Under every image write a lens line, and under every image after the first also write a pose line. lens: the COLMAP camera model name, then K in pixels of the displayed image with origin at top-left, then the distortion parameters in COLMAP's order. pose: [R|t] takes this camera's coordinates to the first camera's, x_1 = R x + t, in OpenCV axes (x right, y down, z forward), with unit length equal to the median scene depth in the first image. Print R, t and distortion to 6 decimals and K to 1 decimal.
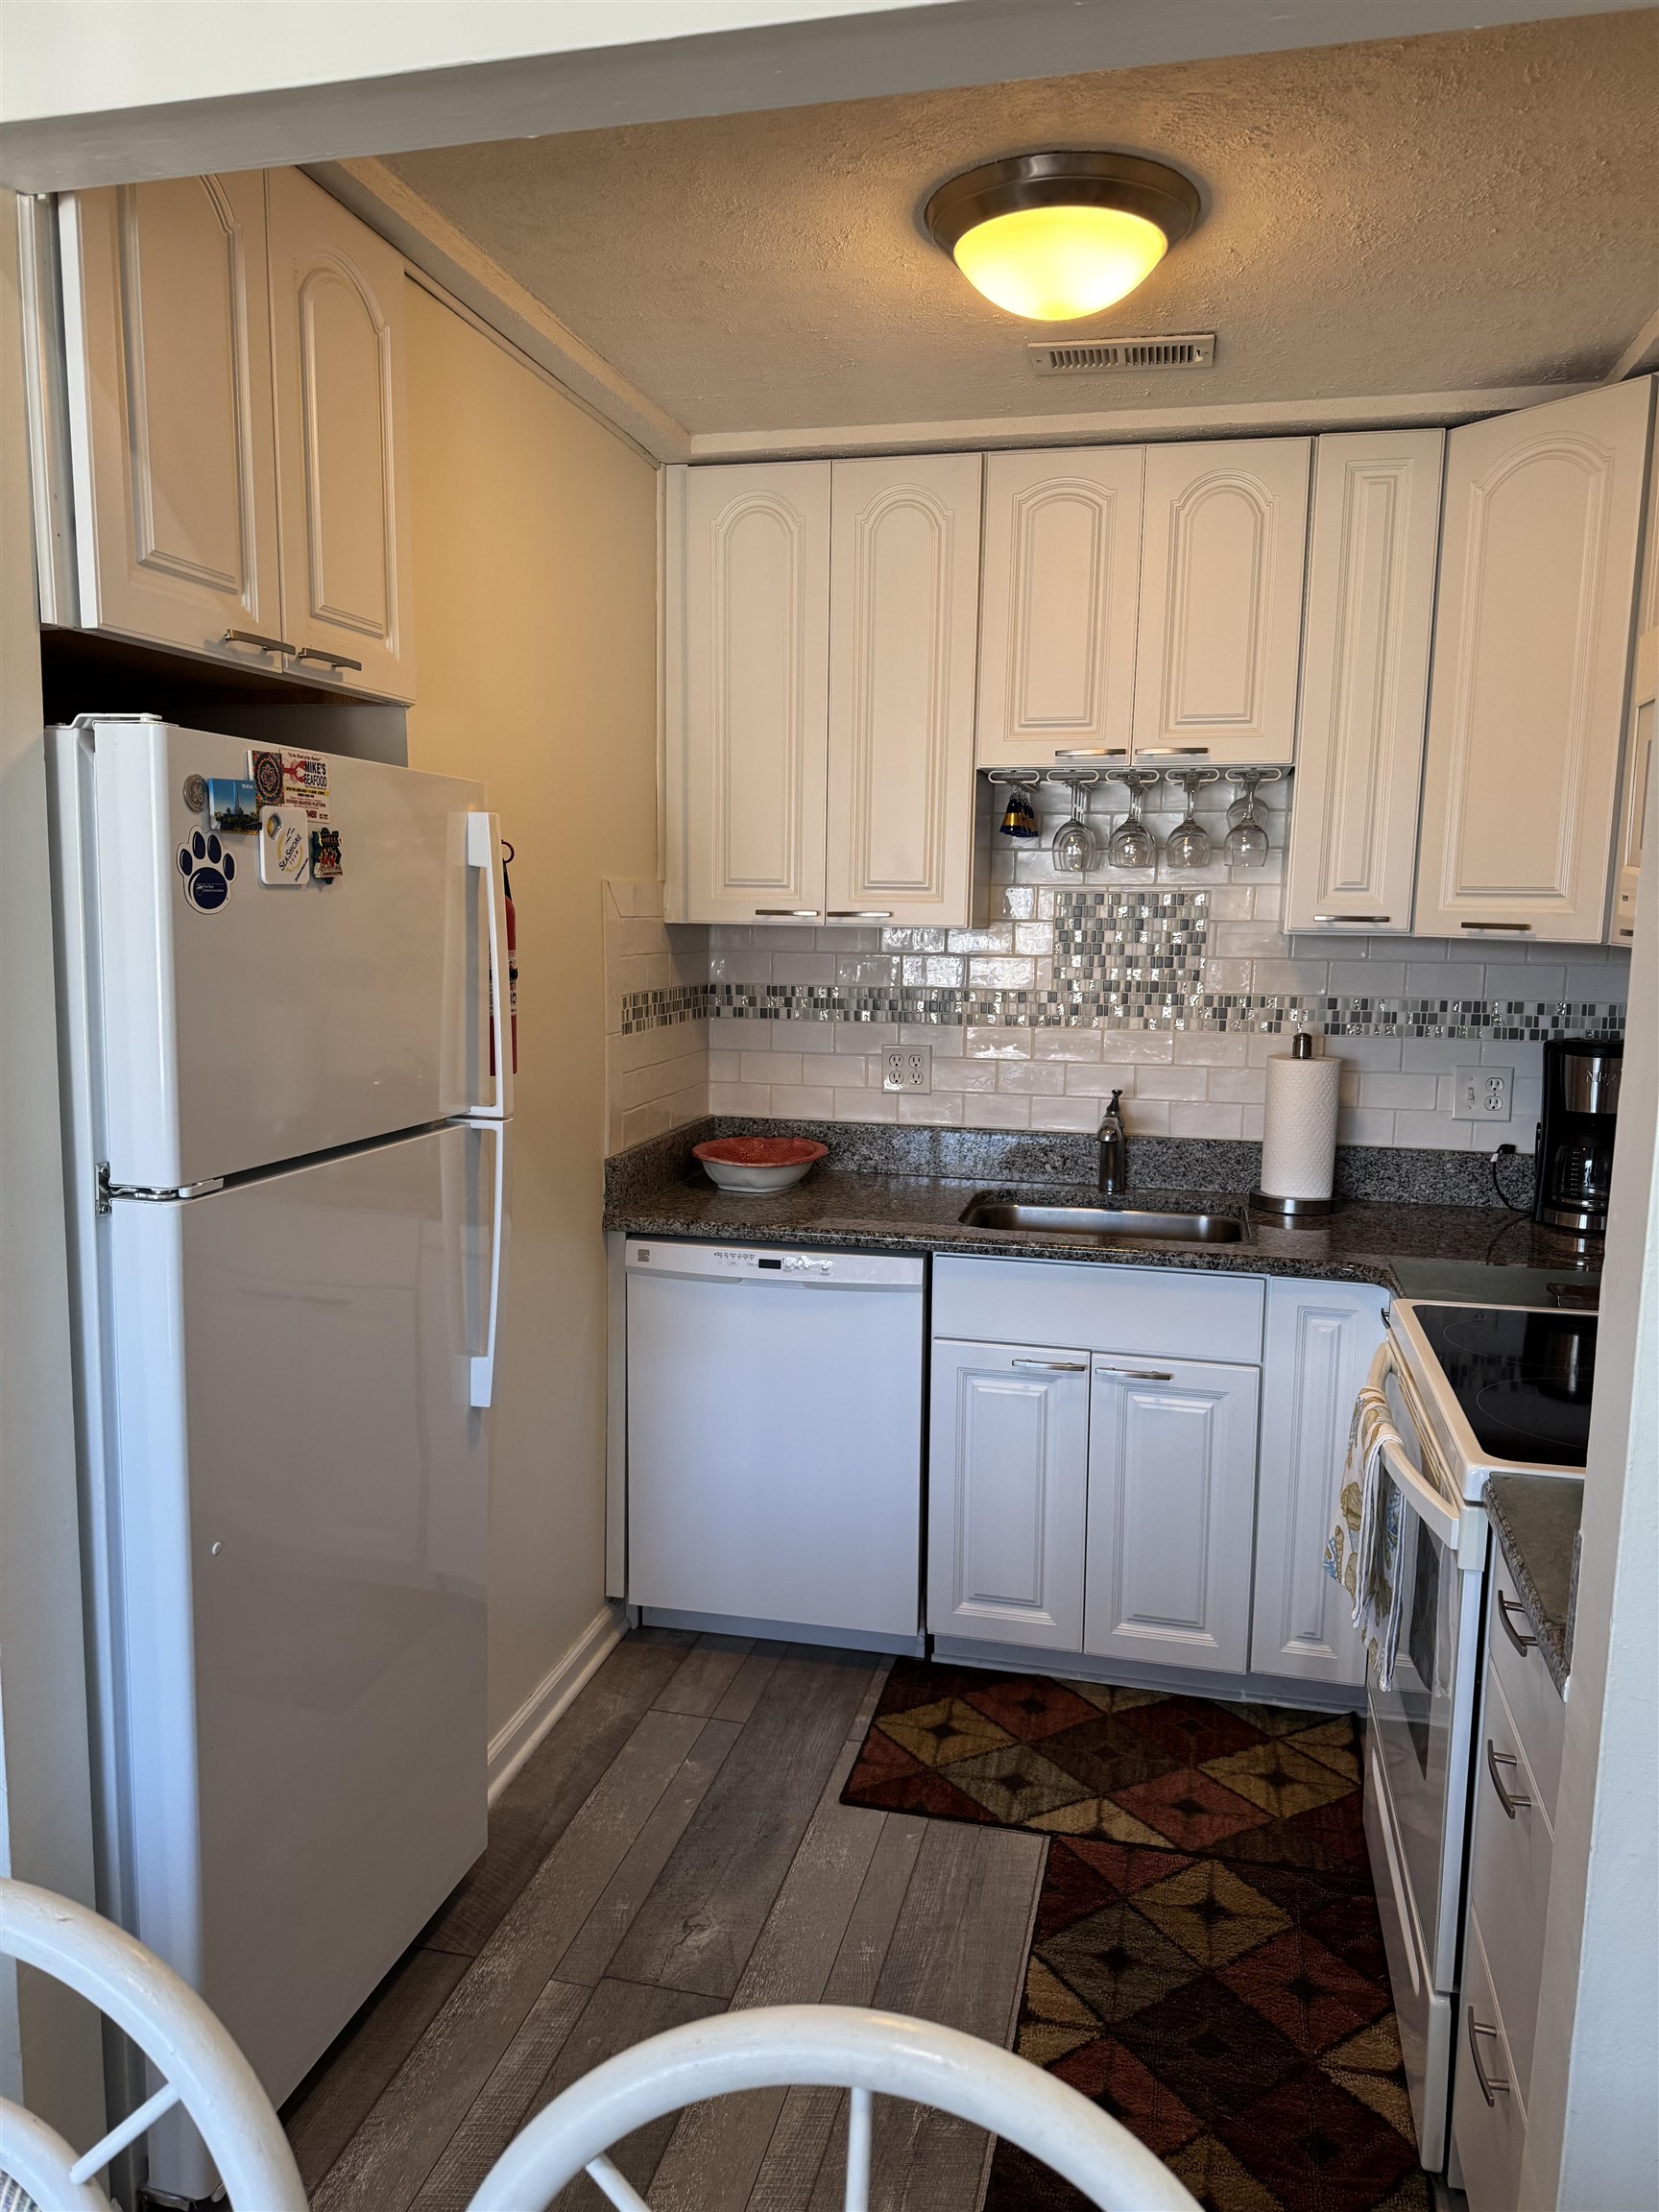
lens RADIAL K [[1552.4, 0, 830.4], [0, 1552.4, 1096.0], [0, 0, 1]] dist [0.046905, -0.058477]
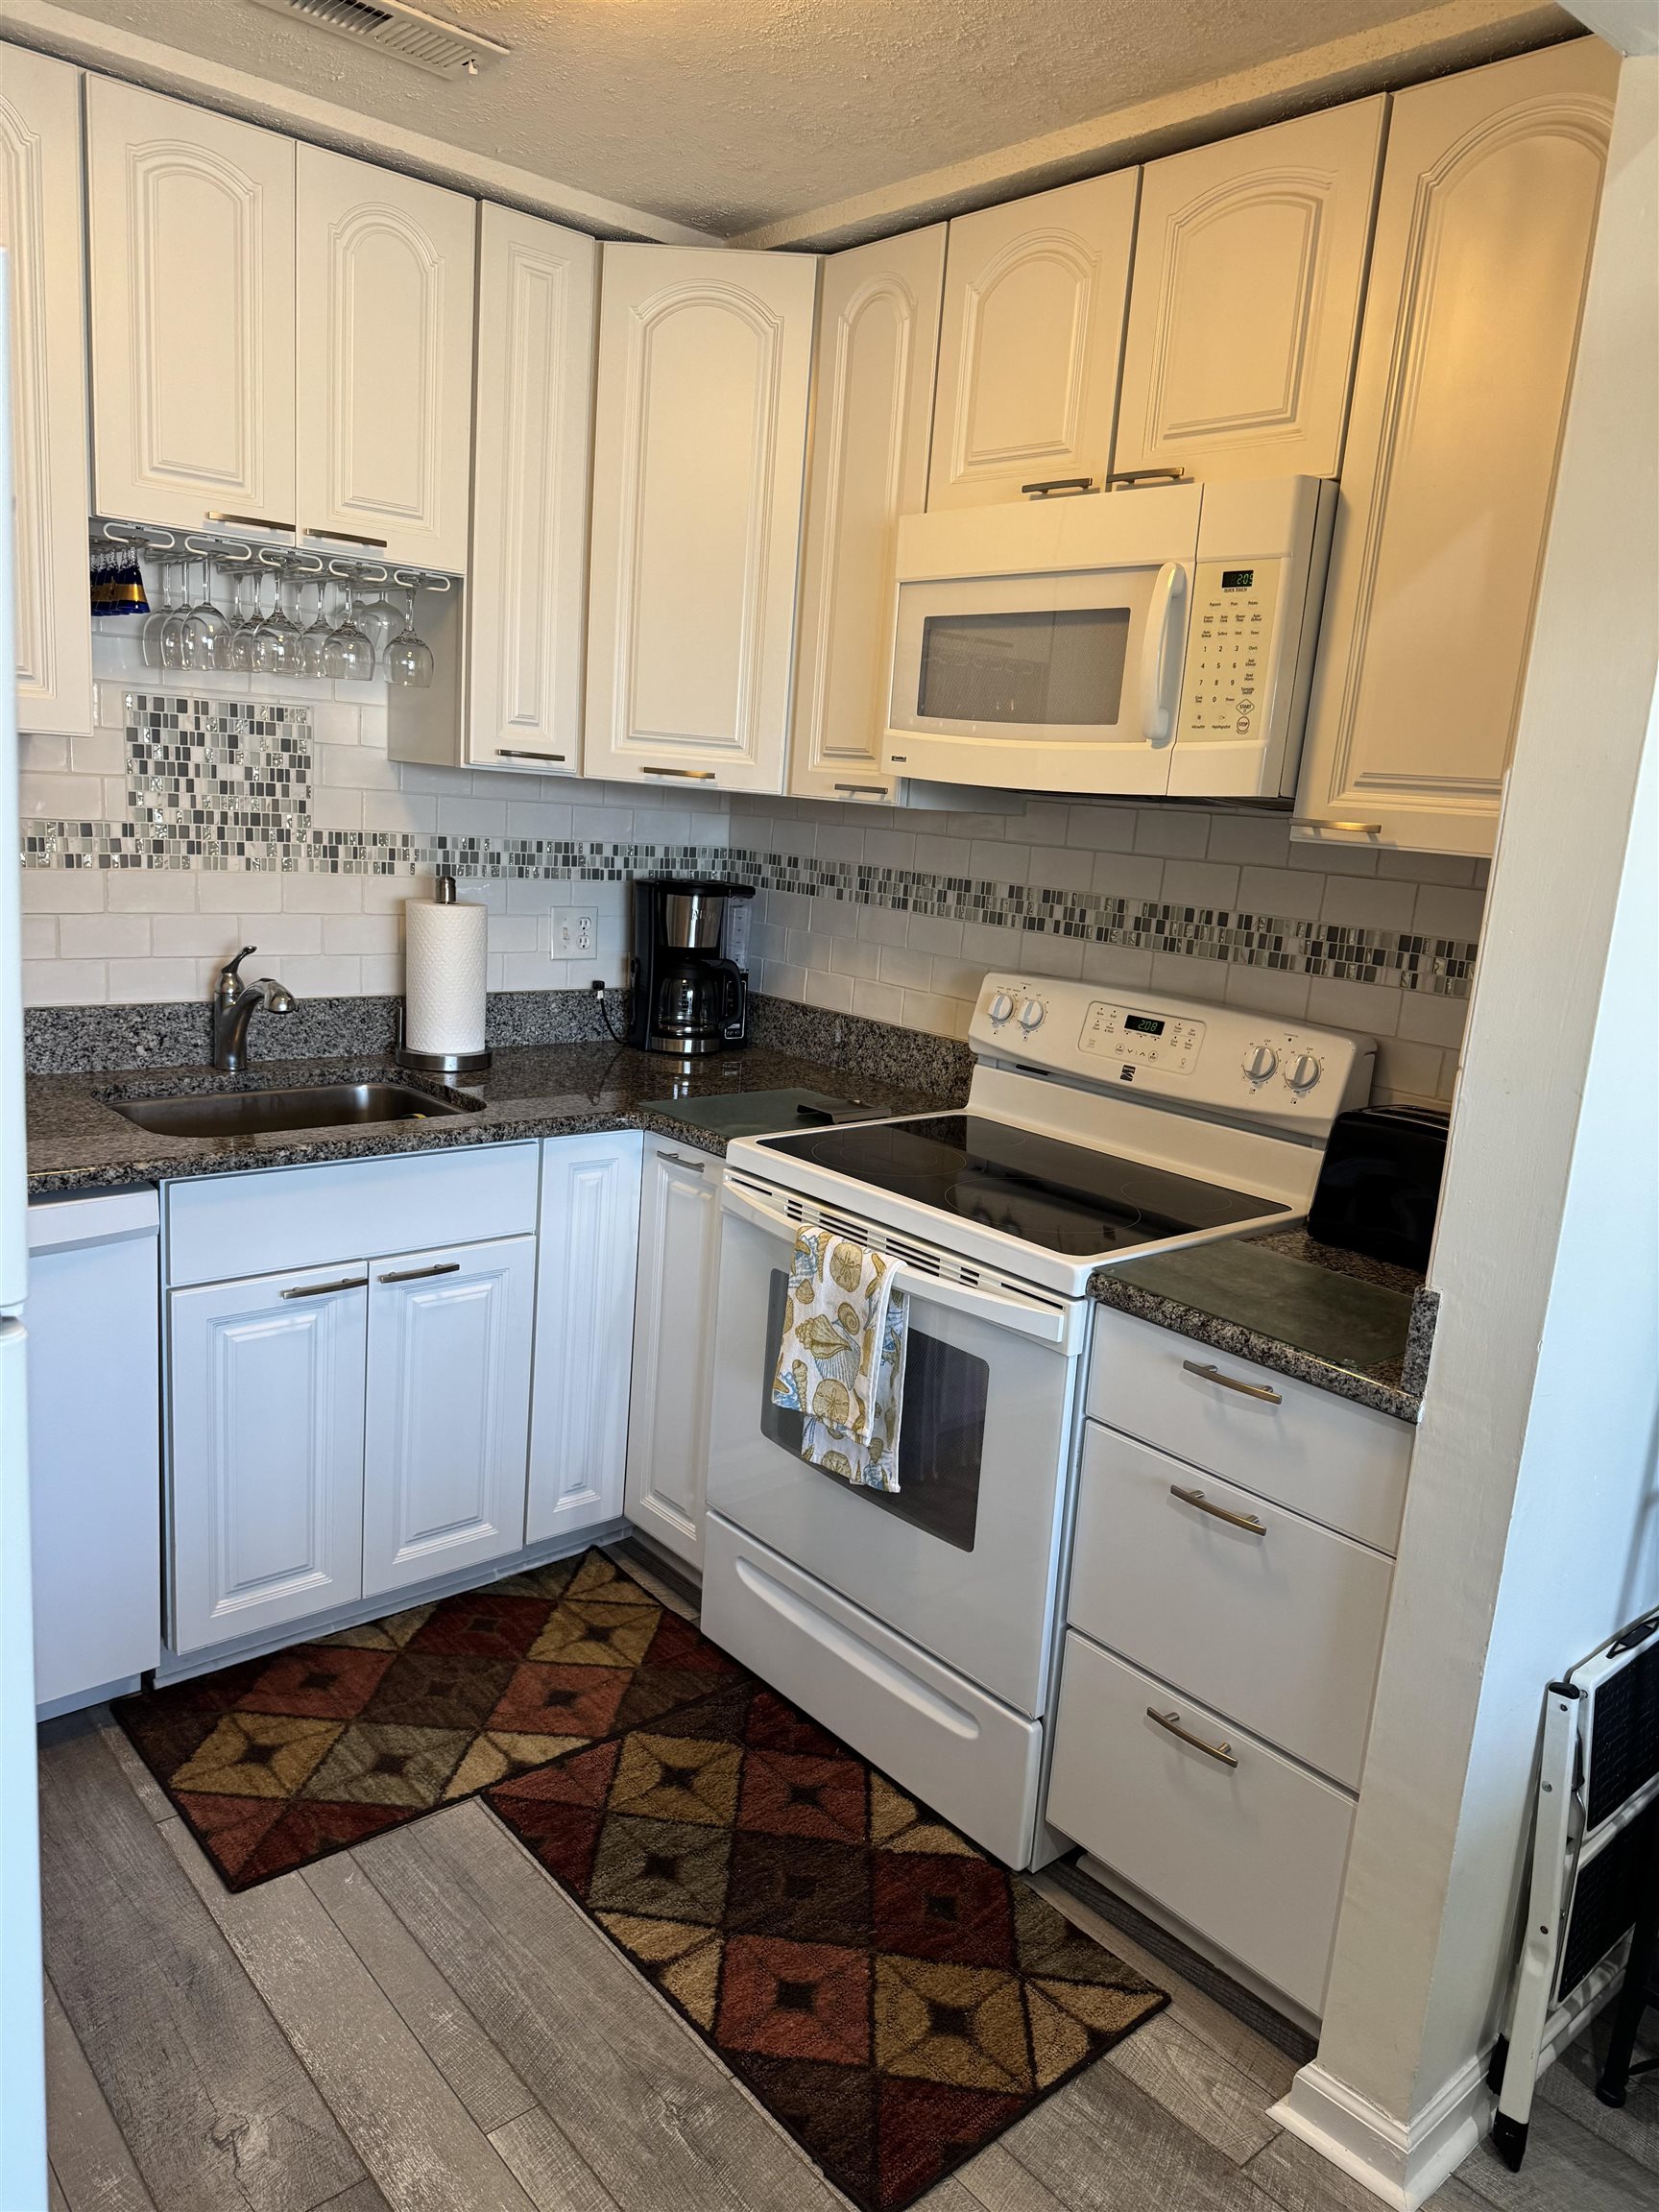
lens RADIAL K [[1552.4, 0, 828.4], [0, 1552.4, 1097.5], [0, 0, 1]] dist [0.046905, -0.058477]
pose [[0.573786, -0.129549, 0.808694, -0.361699], [0.032399, 0.990228, 0.135642, -0.030529], [-0.818364, -0.051629, 0.572376, 0.303286]]
